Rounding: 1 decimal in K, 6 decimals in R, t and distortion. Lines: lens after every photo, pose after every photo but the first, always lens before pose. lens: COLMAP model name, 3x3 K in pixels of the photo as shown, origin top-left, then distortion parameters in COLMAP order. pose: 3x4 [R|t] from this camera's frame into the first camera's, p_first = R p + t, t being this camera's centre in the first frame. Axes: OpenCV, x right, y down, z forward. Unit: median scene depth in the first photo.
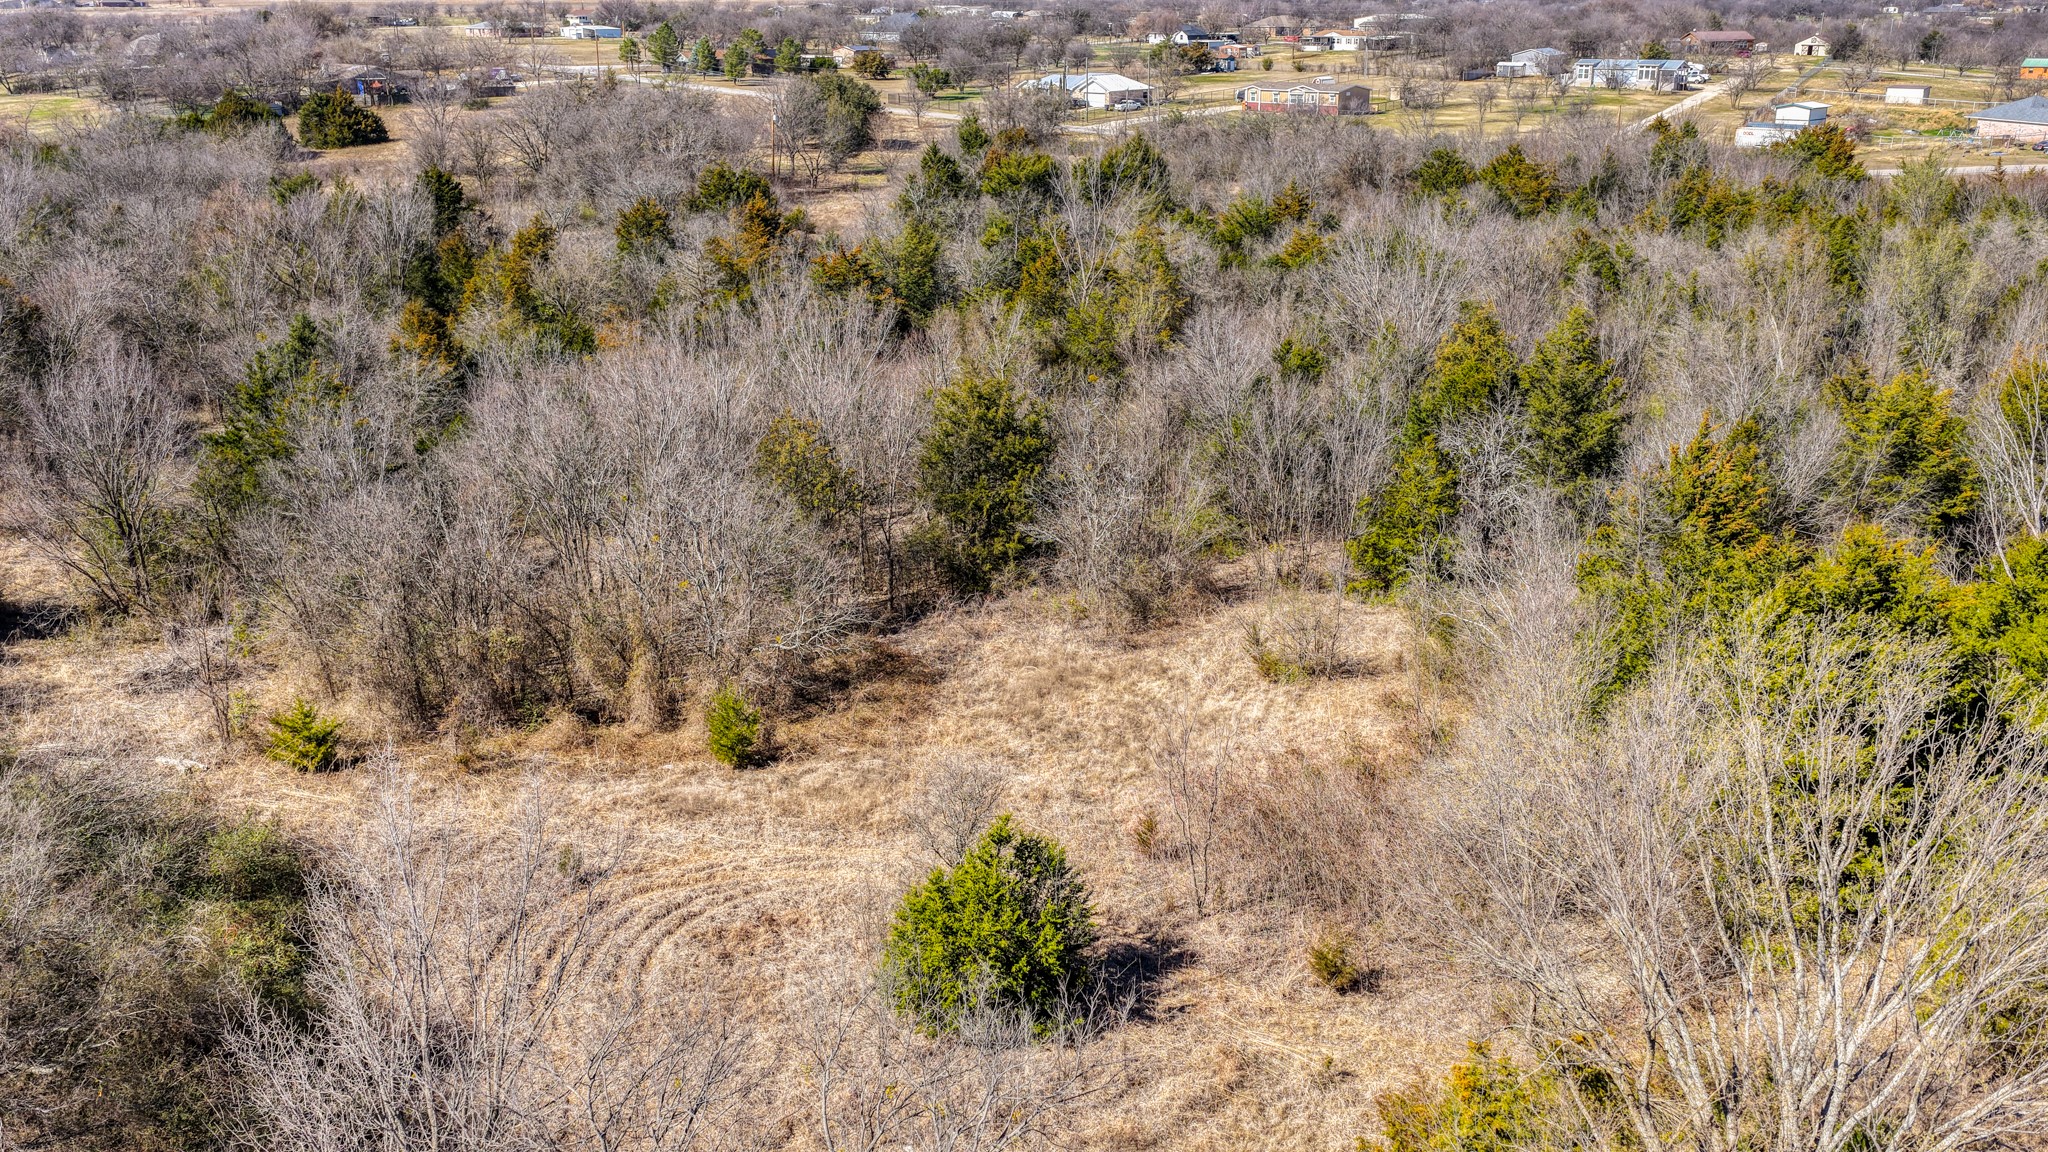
lens RADIAL K [[1701.6, 0, 1021.1], [0, 1701.6, 581.7], [0, 0, 1]] dist [-0.003560, 0.026900]
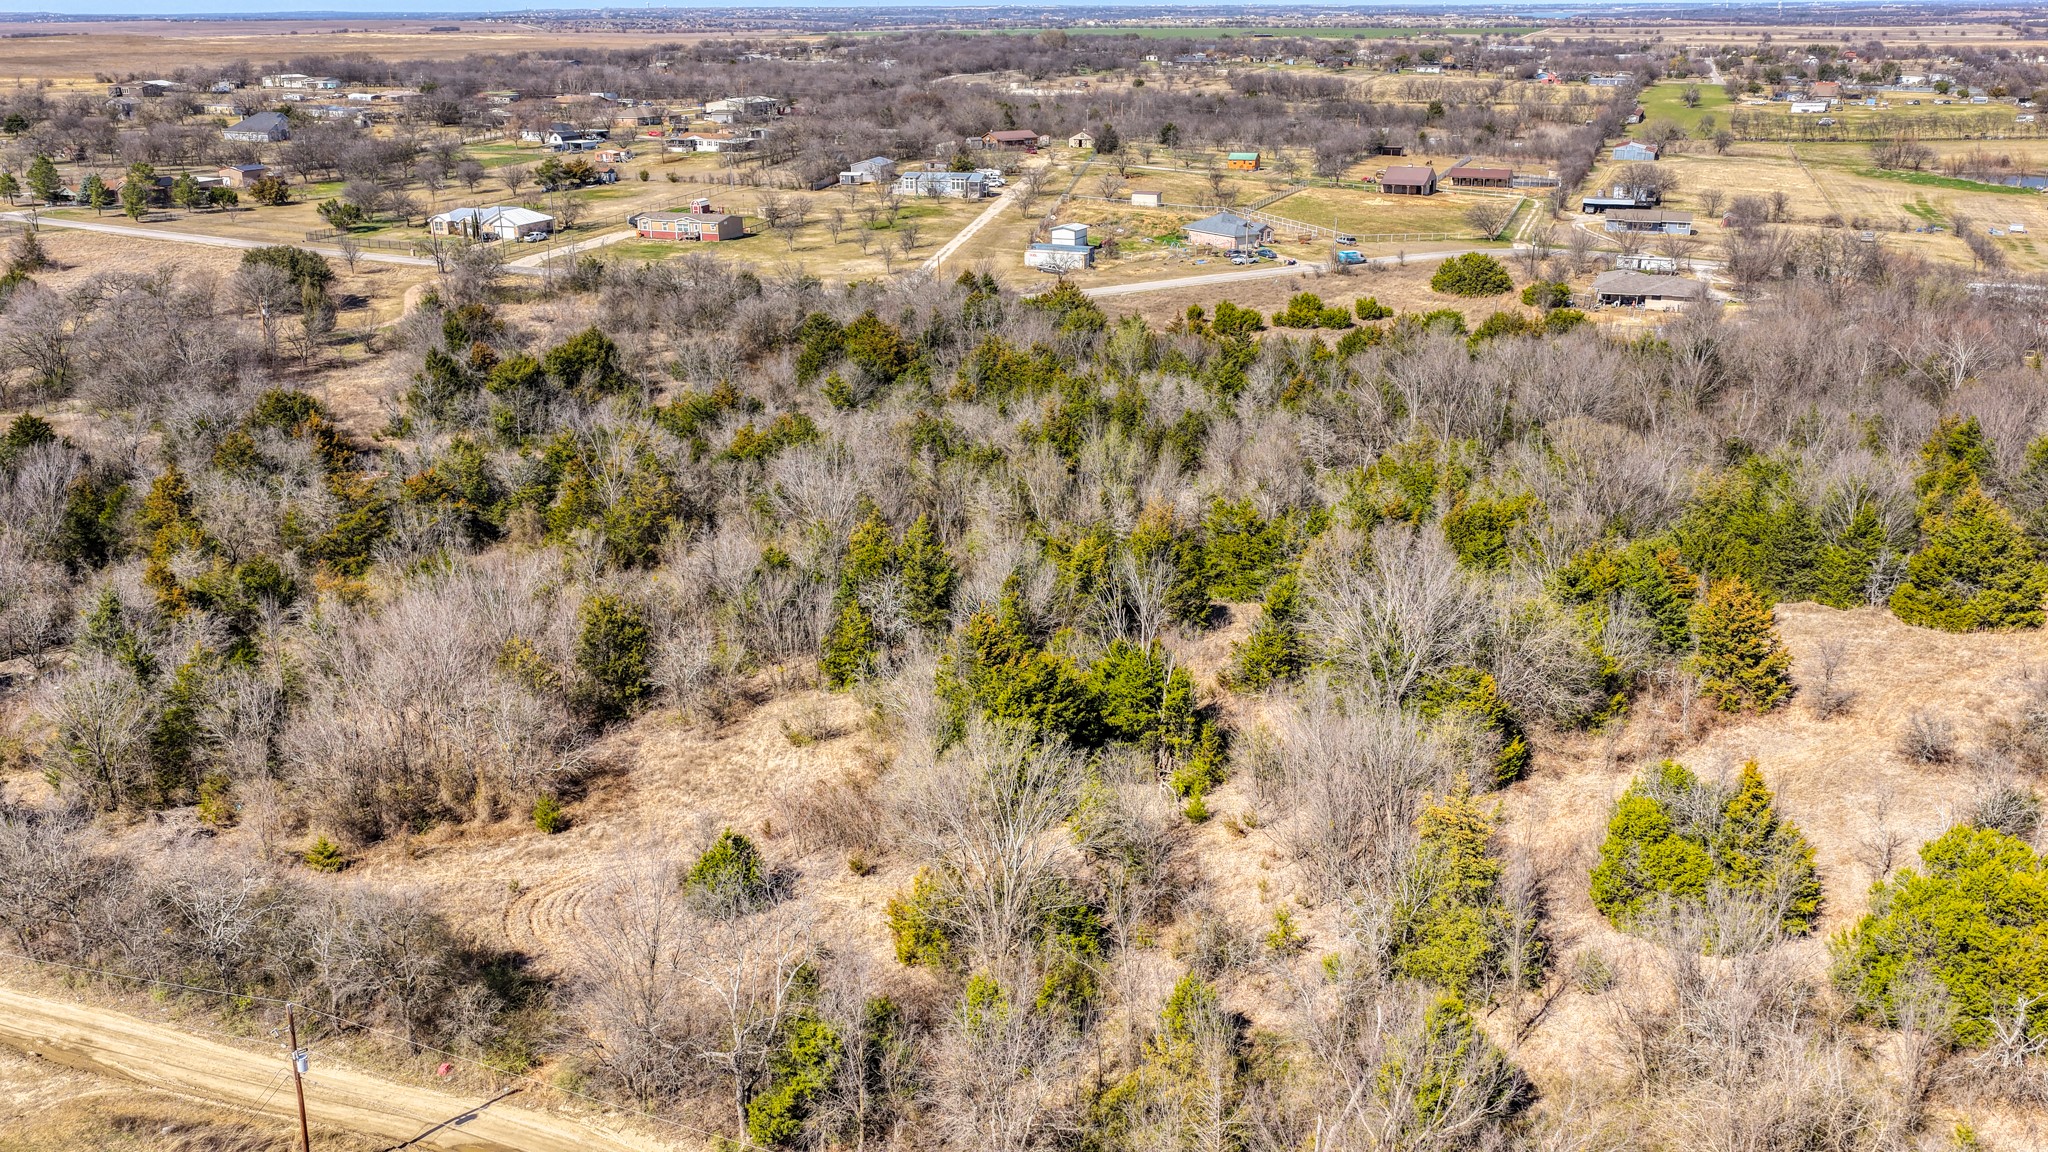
lens RADIAL K [[1701.6, 0, 1028.6], [0, 1701.6, 586.2], [0, 0, 1]] dist [-0.003560, 0.026900]
pose [[0.930789, -0.121254, 0.344862, -0.222622], [0.122039, 0.992333, 0.019522, -0.112235], [-0.344586, 0.023916, 0.938450, -0.809919]]
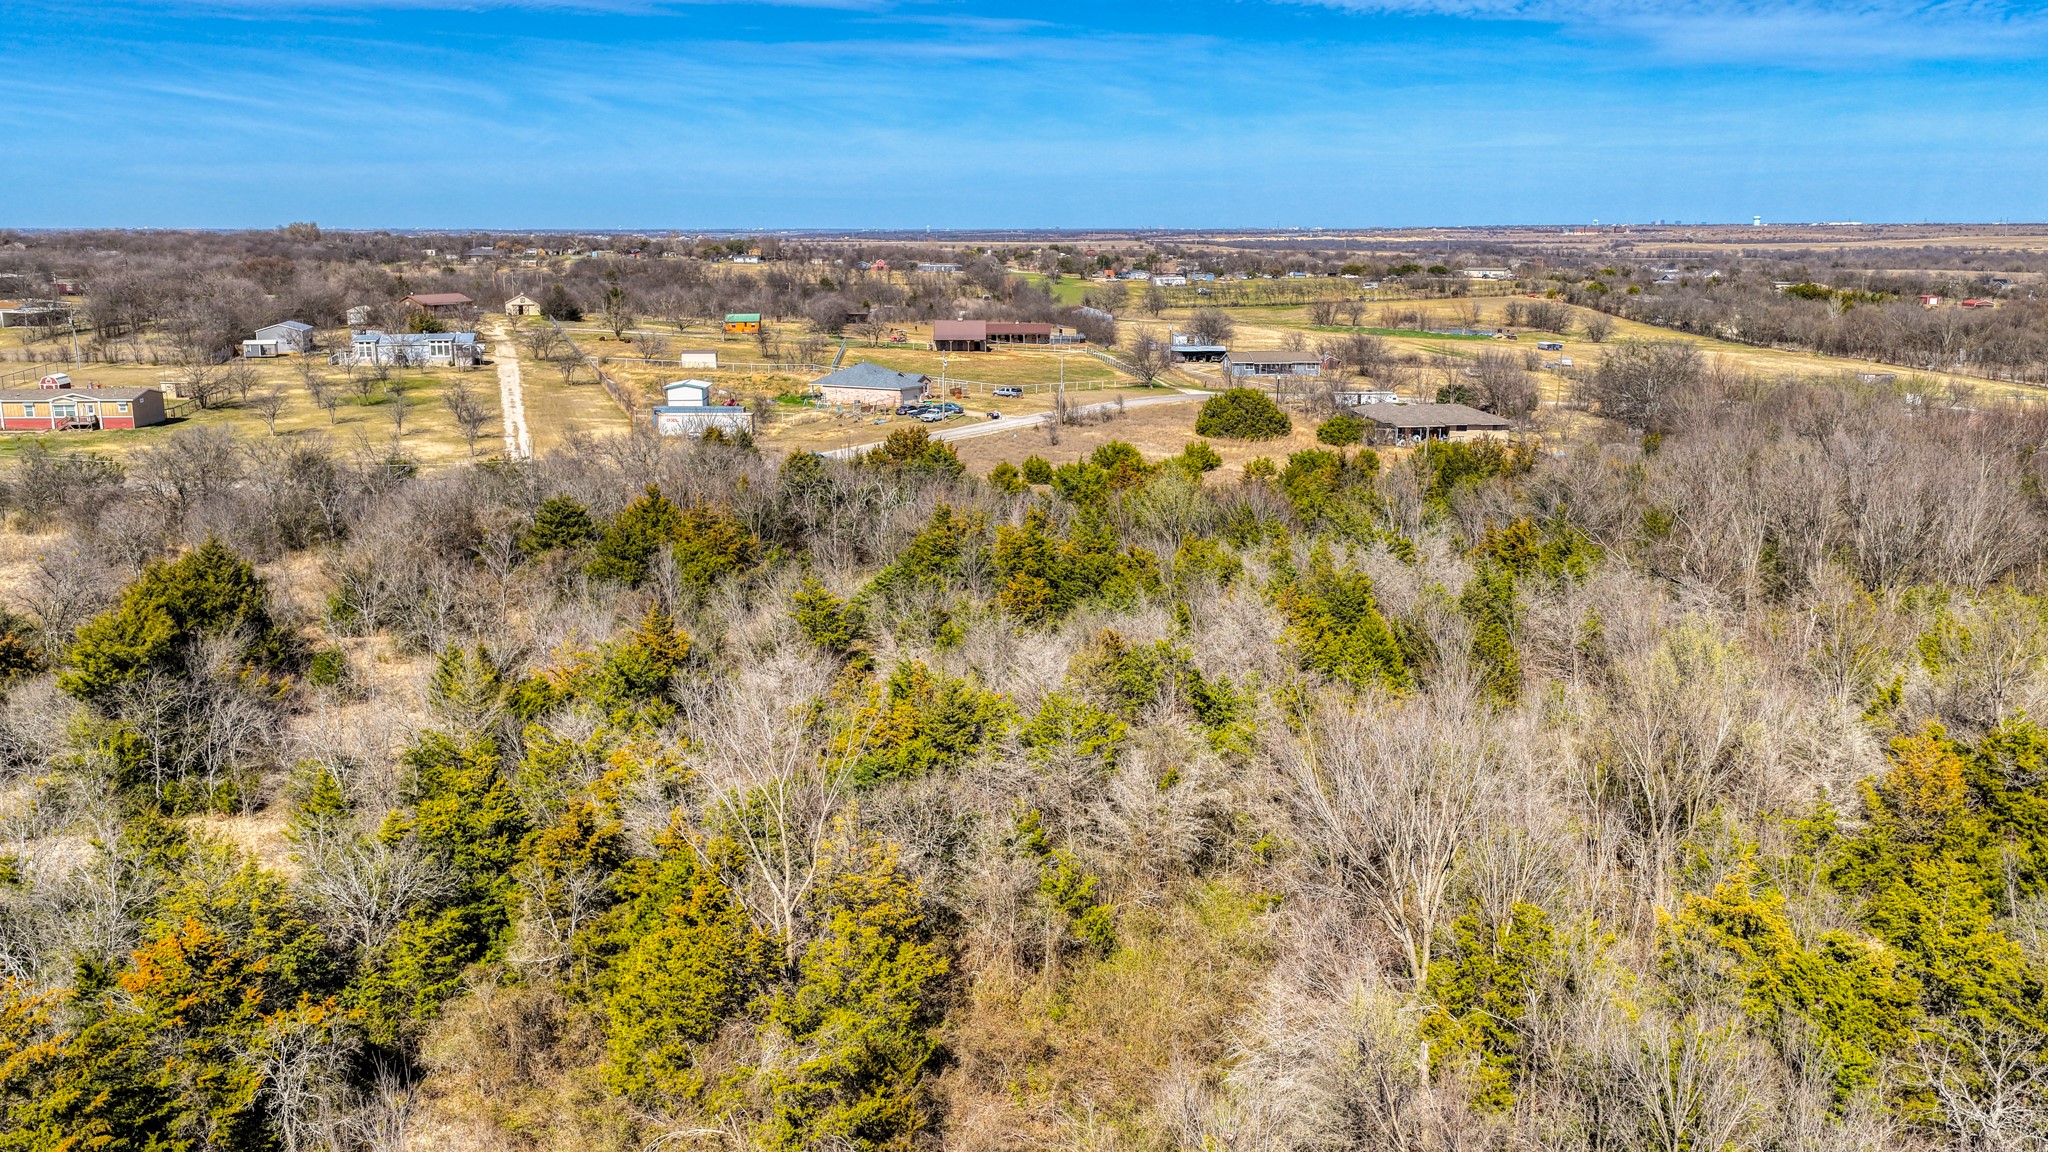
lens RADIAL K [[1701.6, 0, 1027.9], [0, 1701.6, 583.6], [0, 0, 1]] dist [-0.003560, 0.026900]
pose [[0.673145, -0.151172, 0.723894, -0.455155], [0.239708, 0.970635, -0.020204, -0.369495], [-0.699582, 0.187123, 0.689615, 0.776425]]
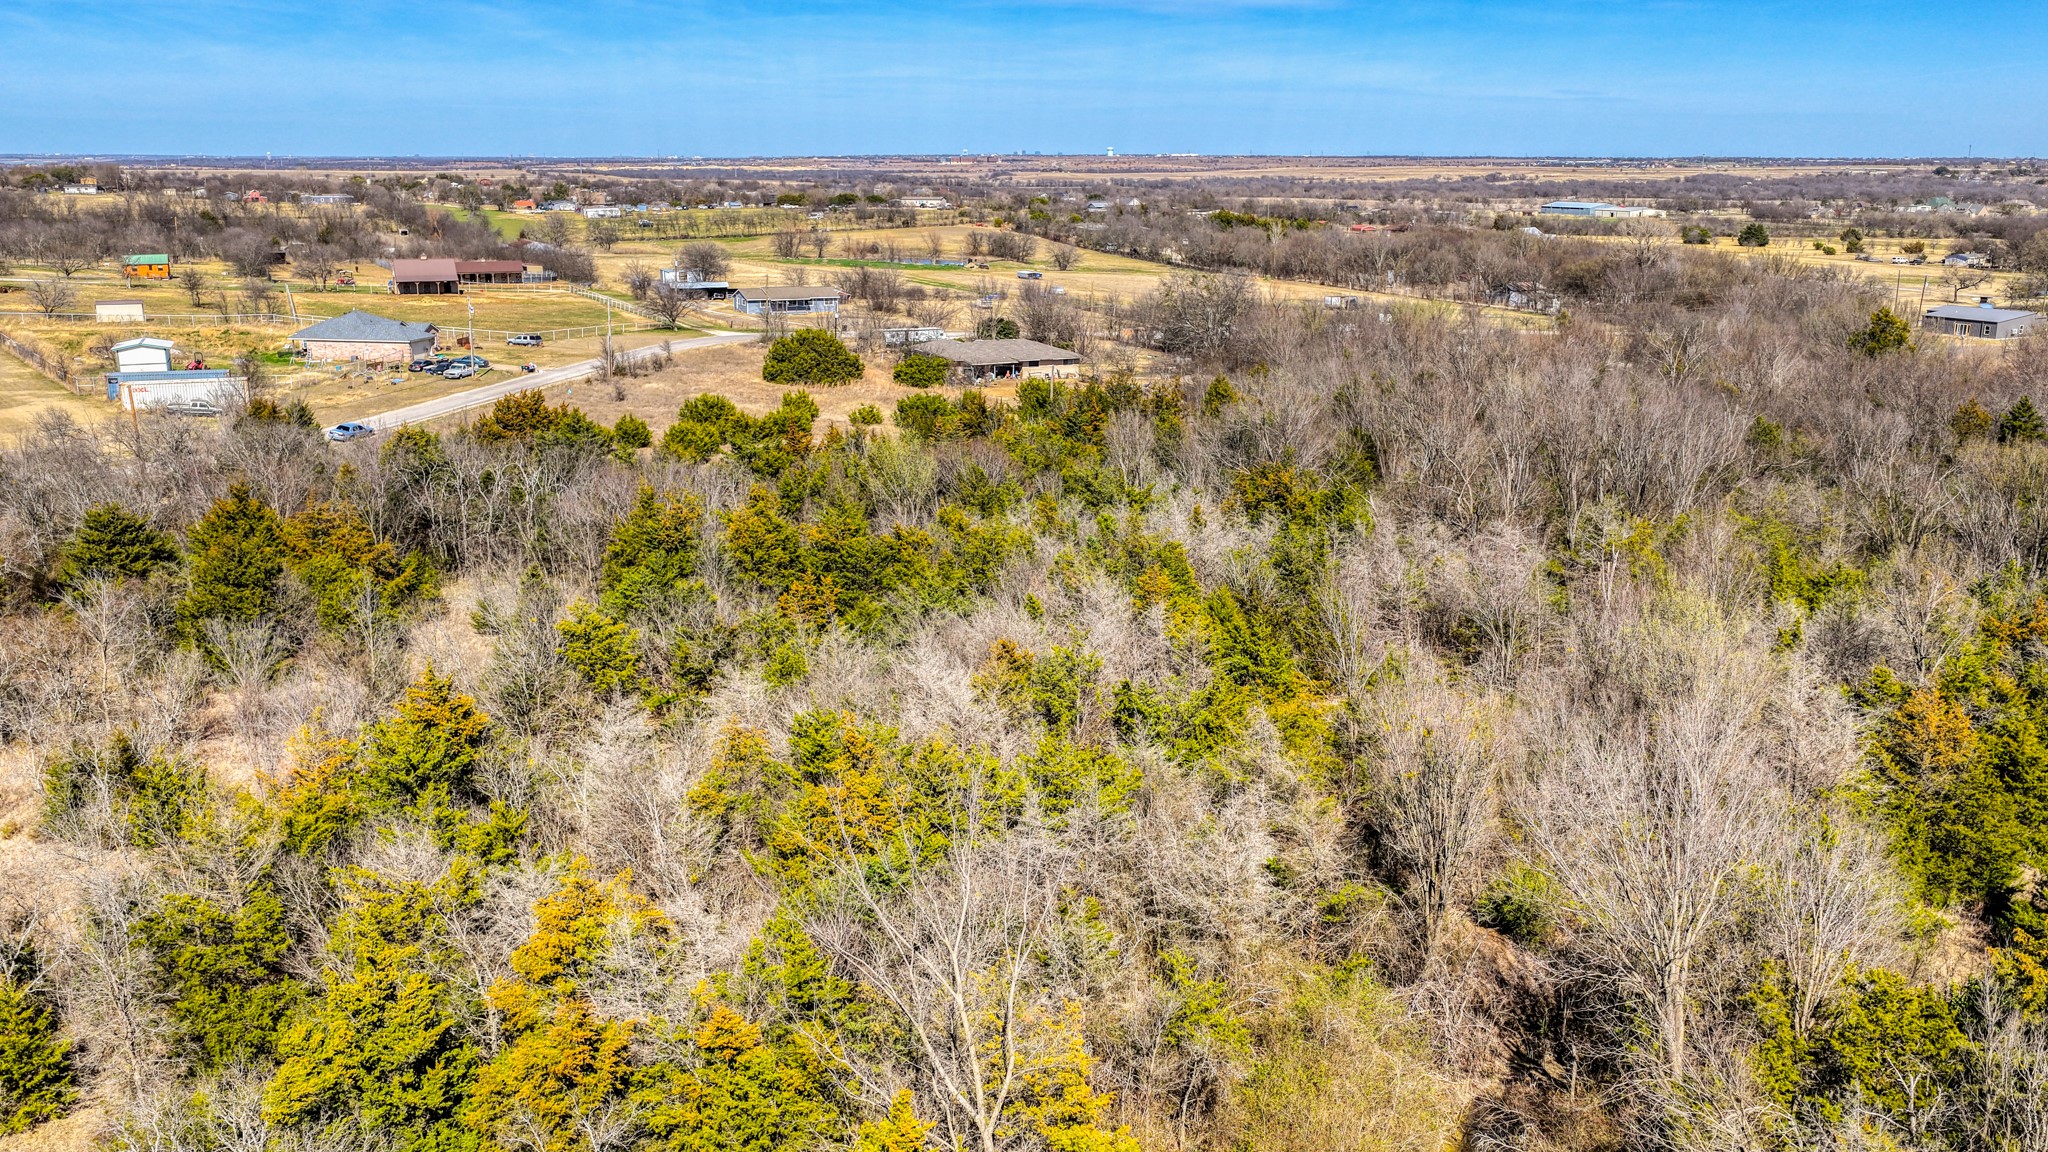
lens RADIAL K [[1701.6, 0, 1022.6], [0, 1701.6, 565.0], [0, 0, 1]] dist [-0.003560, 0.026900]
pose [[0.379784, -0.213605, 0.900076, -0.431117], [0.296243, 0.949820, 0.100411, -0.499592], [-0.876358, 0.228507, 0.424005, 1.165417]]
